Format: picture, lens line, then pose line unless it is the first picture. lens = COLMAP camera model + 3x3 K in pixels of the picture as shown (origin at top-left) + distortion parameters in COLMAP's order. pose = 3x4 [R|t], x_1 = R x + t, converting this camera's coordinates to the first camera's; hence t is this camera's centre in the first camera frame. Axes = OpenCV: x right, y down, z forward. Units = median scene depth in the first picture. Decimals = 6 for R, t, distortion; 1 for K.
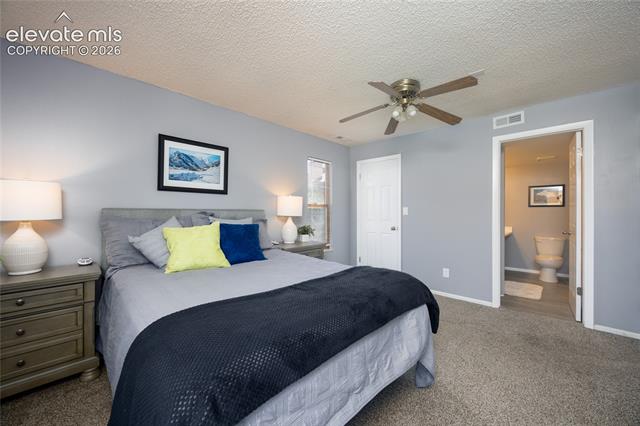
lens RADIAL K [[254.5, 0, 320.0], [0, 254.5, 213.0], [0, 0, 1]] dist [0.002278, 0.000261]
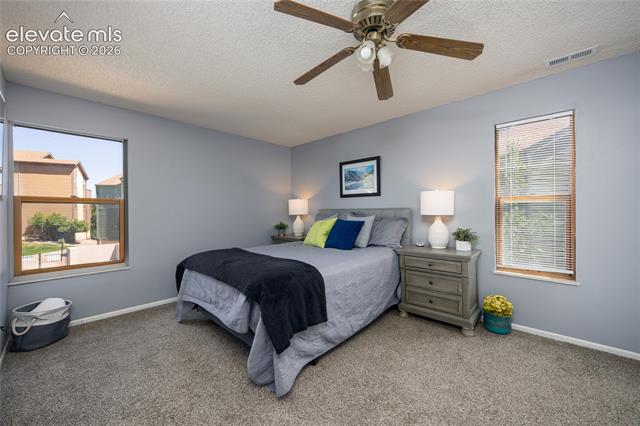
lens RADIAL K [[254.5, 0, 320.0], [0, 254.5, 213.0], [0, 0, 1]] dist [0.002278, 0.000261]
pose [[-0.005052, 0.006647, -0.999965, 0.841656], [0.006375, 0.999958, 0.006615, -0.002760], [0.999967, -0.006341, -0.005094, 0.754033]]
